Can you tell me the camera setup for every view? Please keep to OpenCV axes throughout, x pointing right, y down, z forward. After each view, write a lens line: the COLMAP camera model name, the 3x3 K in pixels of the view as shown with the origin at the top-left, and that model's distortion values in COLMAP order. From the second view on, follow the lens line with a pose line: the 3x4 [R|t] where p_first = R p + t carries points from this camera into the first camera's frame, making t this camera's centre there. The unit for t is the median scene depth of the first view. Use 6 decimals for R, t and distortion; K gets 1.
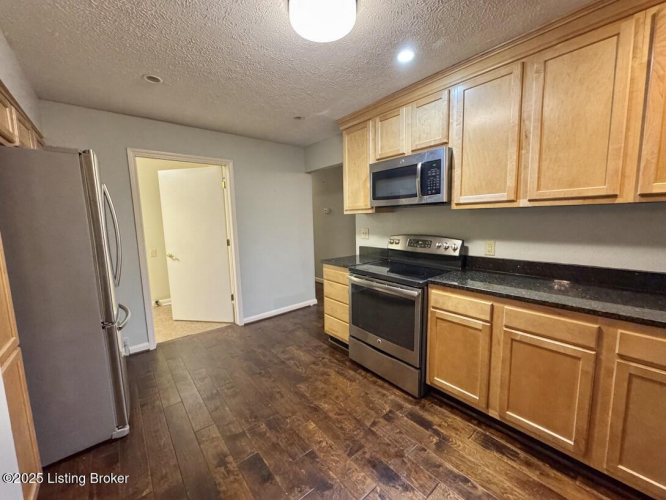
lens RADIAL K [[266.0, 0, 332.5], [0, 266.0, 249.9], [0, 0, 1]] dist [-0.002367, 0.000104]
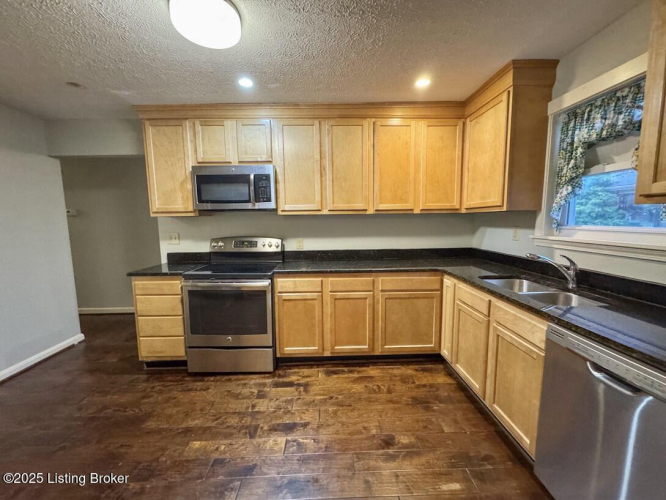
lens RADIAL K [[266.0, 0, 333.2], [0, 266.0, 249.8], [0, 0, 1]] dist [-0.002367, 0.000104]
pose [[0.618988, -0.072006, 0.782093, -0.416413], [0.090412, 0.995701, 0.020116, 0.013418], [-0.780179, 0.058259, 0.622837, 0.015156]]
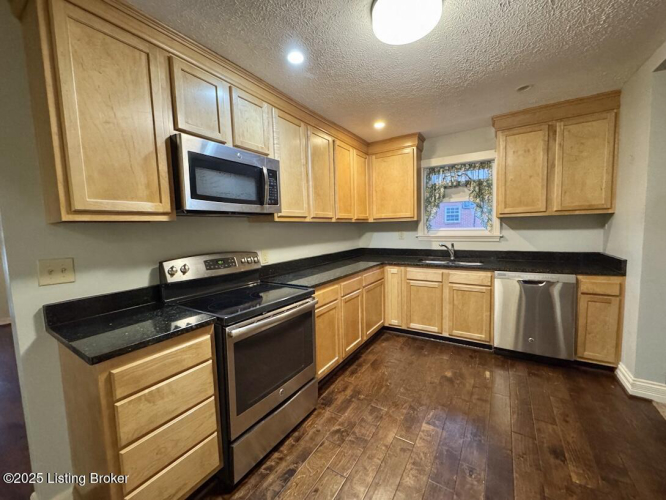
lens RADIAL K [[266.0, 0, 332.1], [0, 266.0, 249.6], [0, 0, 1]] dist [-0.002367, 0.000104]
pose [[-0.303350, -0.045845, 0.951776, -0.645735], [0.149017, 0.984270, 0.094905, -0.114252], [-0.941155, 0.170620, -0.291746, 1.173607]]
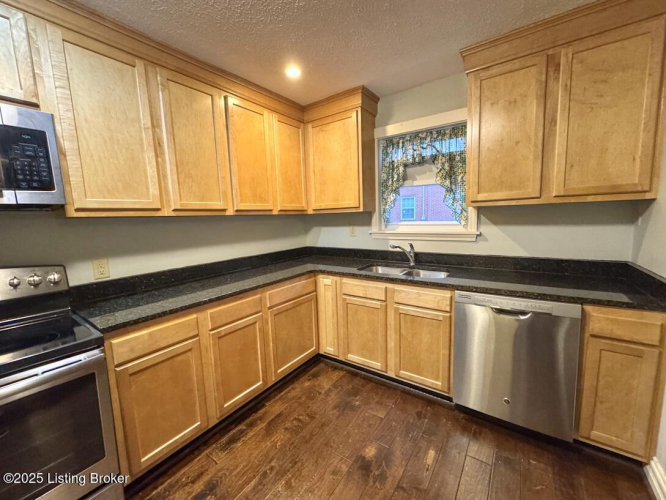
lens RADIAL K [[266.0, 0, 331.8], [0, 266.0, 249.9], [0, 0, 1]] dist [-0.002367, 0.000104]
pose [[-0.251899, -0.086451, 0.963884, -0.349337], [0.154636, 0.979609, 0.128273, -0.062618], [-0.955319, 0.181363, -0.233394, 0.589394]]
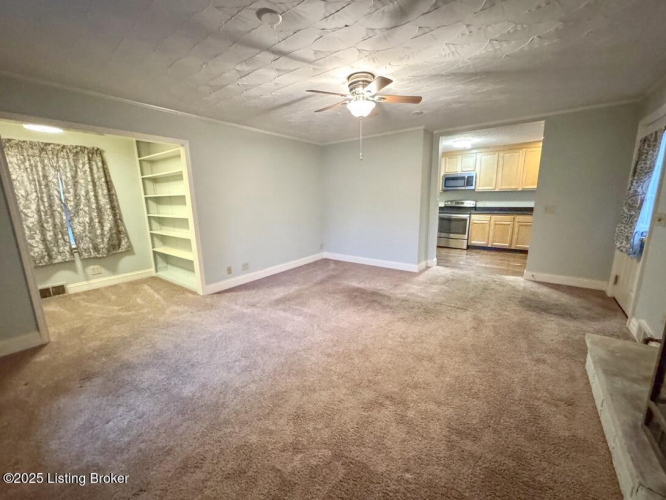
lens RADIAL K [[266.0, 0, 333.5], [0, 266.0, 248.8], [0, 0, 1]] dist [-0.002367, 0.000104]
pose [[0.974058, -0.035839, 0.223442, -2.078704], [0.019722, 0.997067, 0.073946, 0.284943], [-0.225437, -0.067621, 0.971908, -1.889596]]
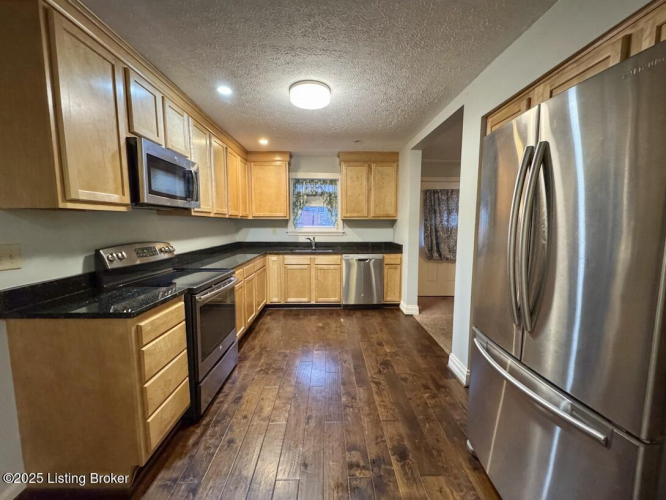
lens RADIAL K [[266.0, 0, 331.4], [0, 266.0, 249.3], [0, 0, 1]] dist [-0.002367, 0.000104]
pose [[-0.777601, -0.036430, 0.627701, -0.841308], [0.092717, 0.980763, 0.171780, -0.157566], [-0.621884, 0.191775, -0.759265, 1.634304]]
